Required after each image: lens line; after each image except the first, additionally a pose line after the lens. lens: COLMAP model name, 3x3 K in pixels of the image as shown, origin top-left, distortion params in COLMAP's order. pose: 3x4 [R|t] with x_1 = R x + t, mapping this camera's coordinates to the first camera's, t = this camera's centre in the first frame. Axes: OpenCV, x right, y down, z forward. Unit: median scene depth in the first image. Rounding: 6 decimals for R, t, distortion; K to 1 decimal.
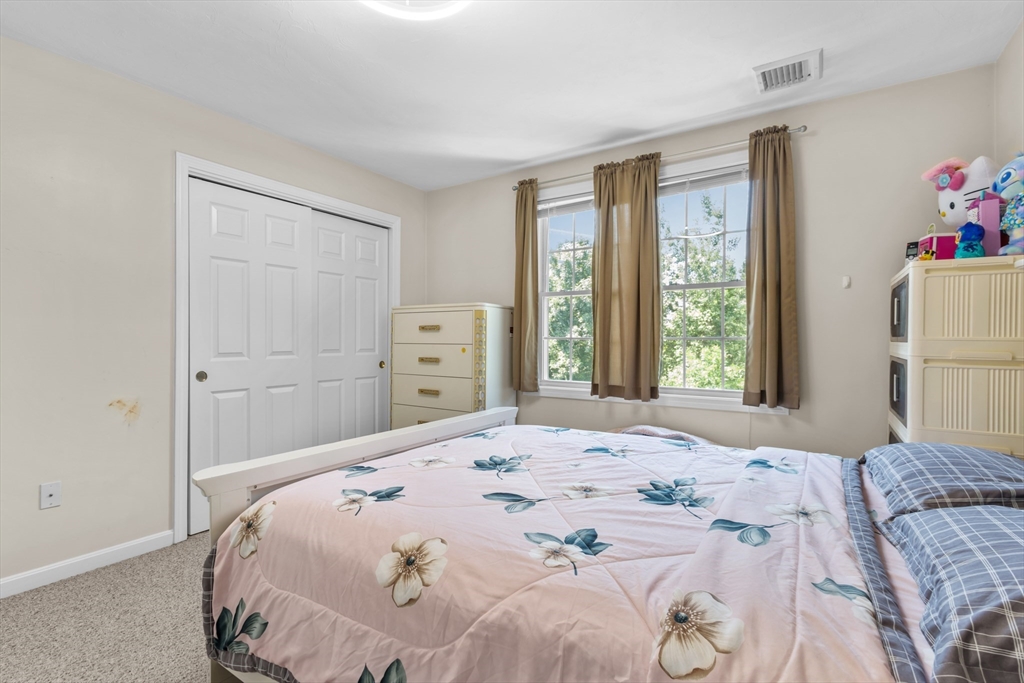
lens RADIAL K [[472.2, 0, 519.0], [0, 472.2, 338.3], [0, 0, 1]] dist [0.002826, 0.000804]
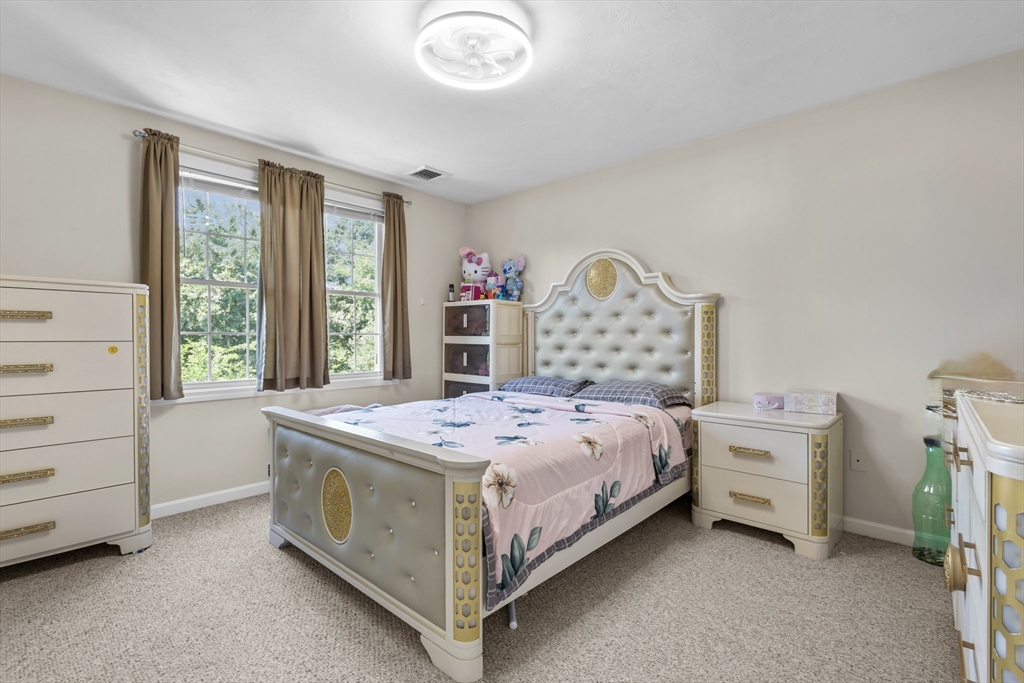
lens RADIAL K [[472.2, 0, 519.0], [0, 472.2, 338.3], [0, 0, 1]] dist [0.002826, 0.000804]
pose [[0.152017, -0.008094, 0.988345, -0.796748], [-0.006062, 0.999940, 0.009122, -0.002269], [-0.988359, -0.007378, 0.151959, 0.337809]]
